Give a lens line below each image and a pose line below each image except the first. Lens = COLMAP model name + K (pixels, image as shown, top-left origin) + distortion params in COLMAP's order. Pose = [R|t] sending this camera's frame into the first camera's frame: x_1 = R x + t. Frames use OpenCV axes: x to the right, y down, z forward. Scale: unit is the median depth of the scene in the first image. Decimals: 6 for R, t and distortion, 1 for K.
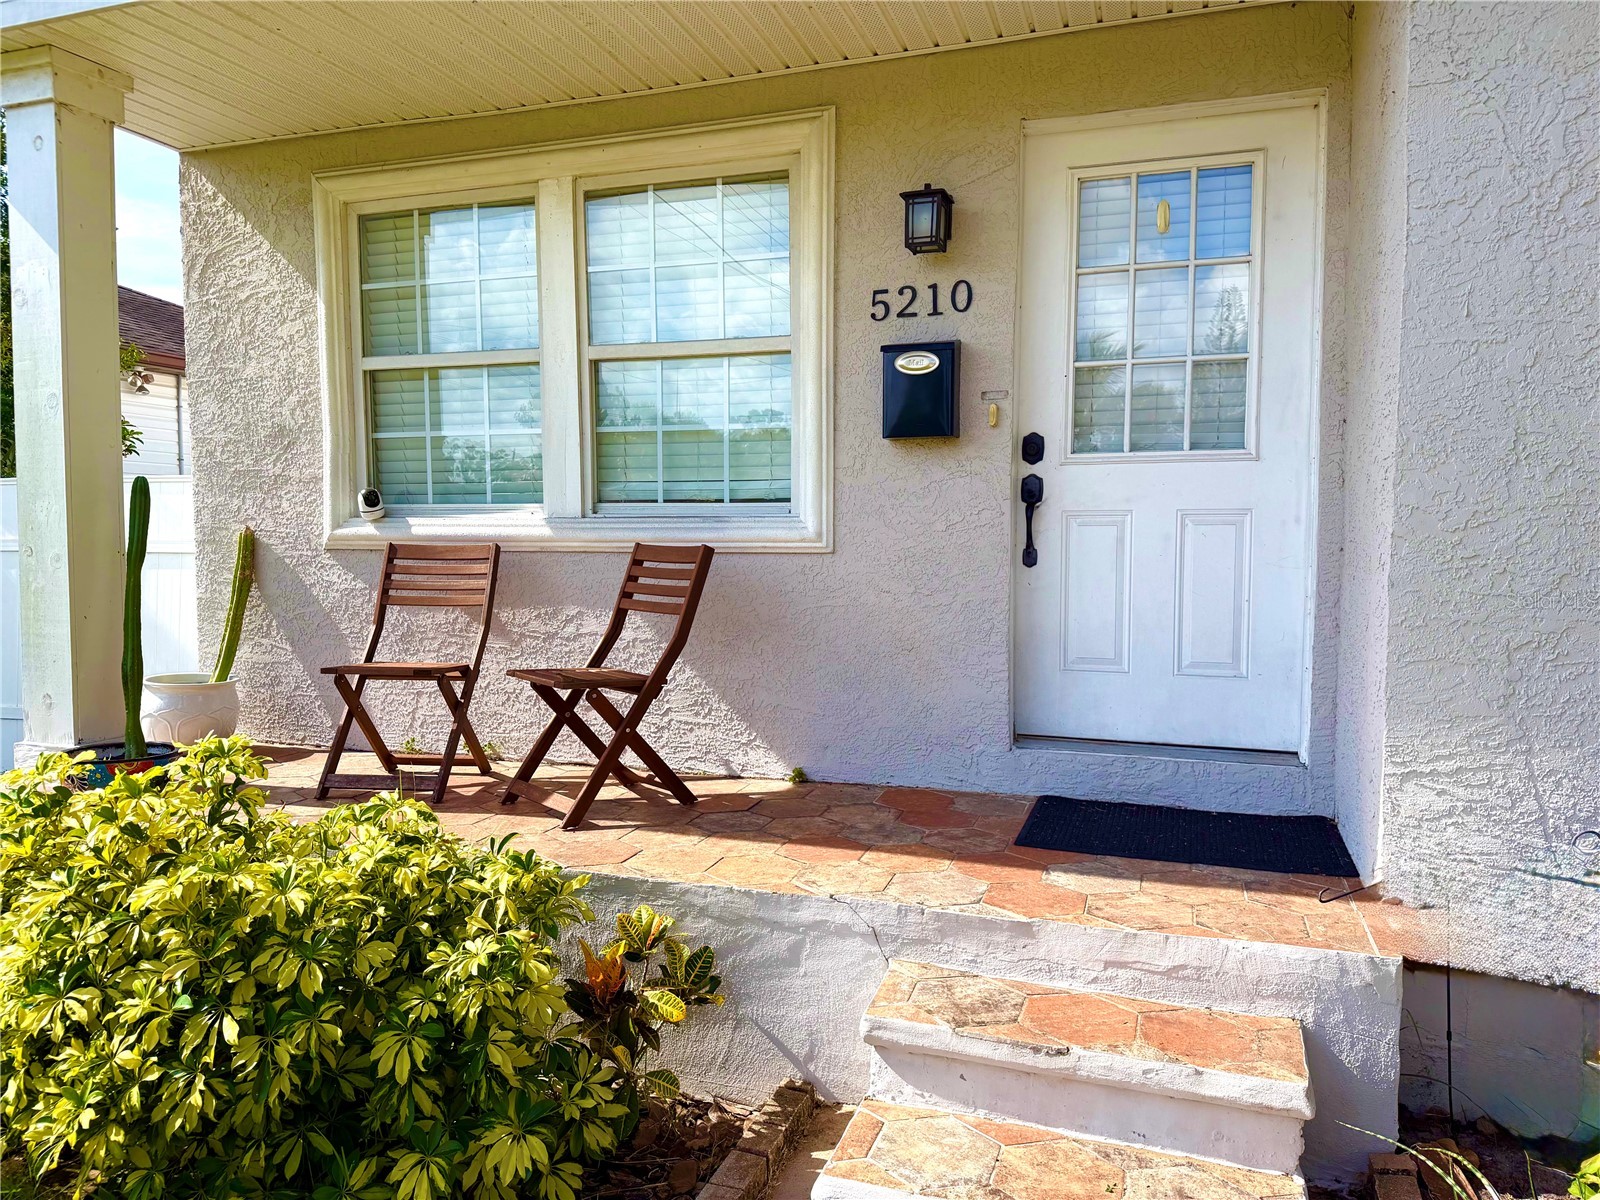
lens RADIAL K [[1129.8, 0, 803.6], [0, 1129.8, 595.9], [0, 0, 1]] dist [0.071610, 0.000723]
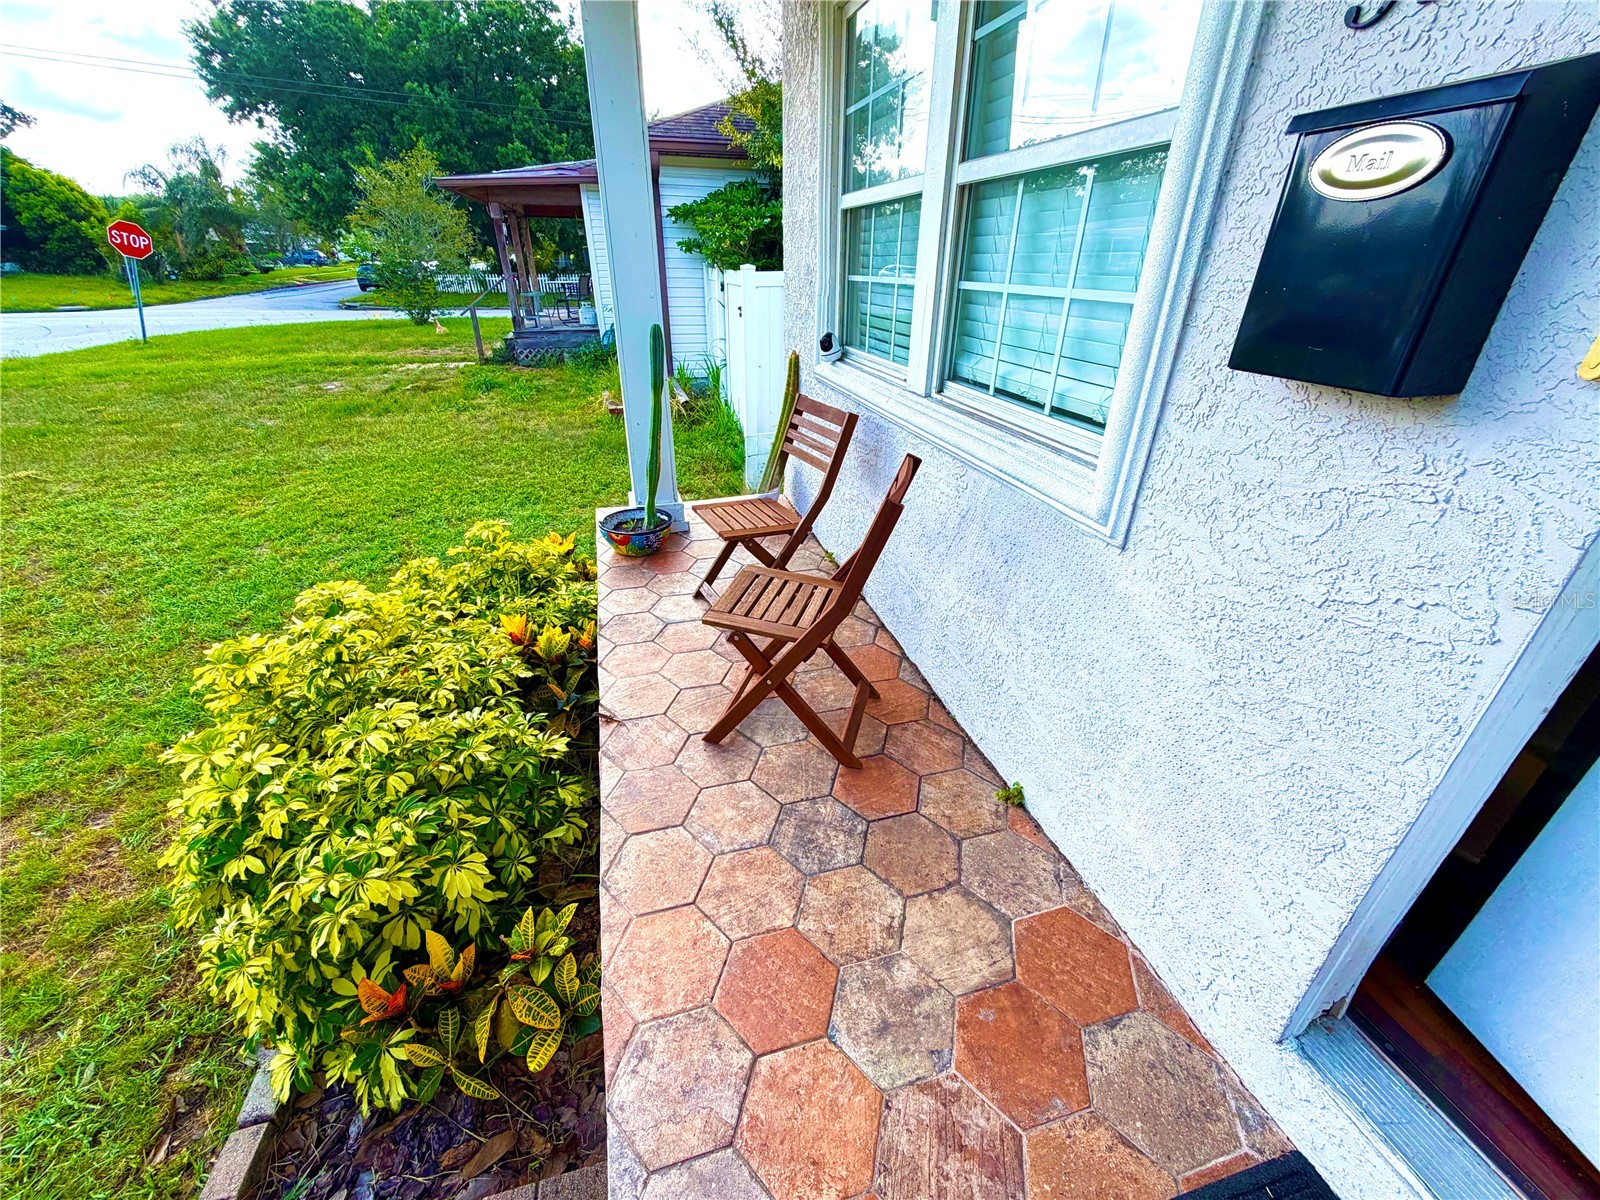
lens RADIAL K [[638.7, 0, 791.9], [0, 638.7, 598.7], [0, 0, 1]] dist [-0.000838, 0.000227]
pose [[0.548870, 0.393357, -0.737572, 0.190263], [-0.051718, 0.896650, 0.439709, -0.154852], [0.834306, -0.203198, 0.512488, 0.692371]]
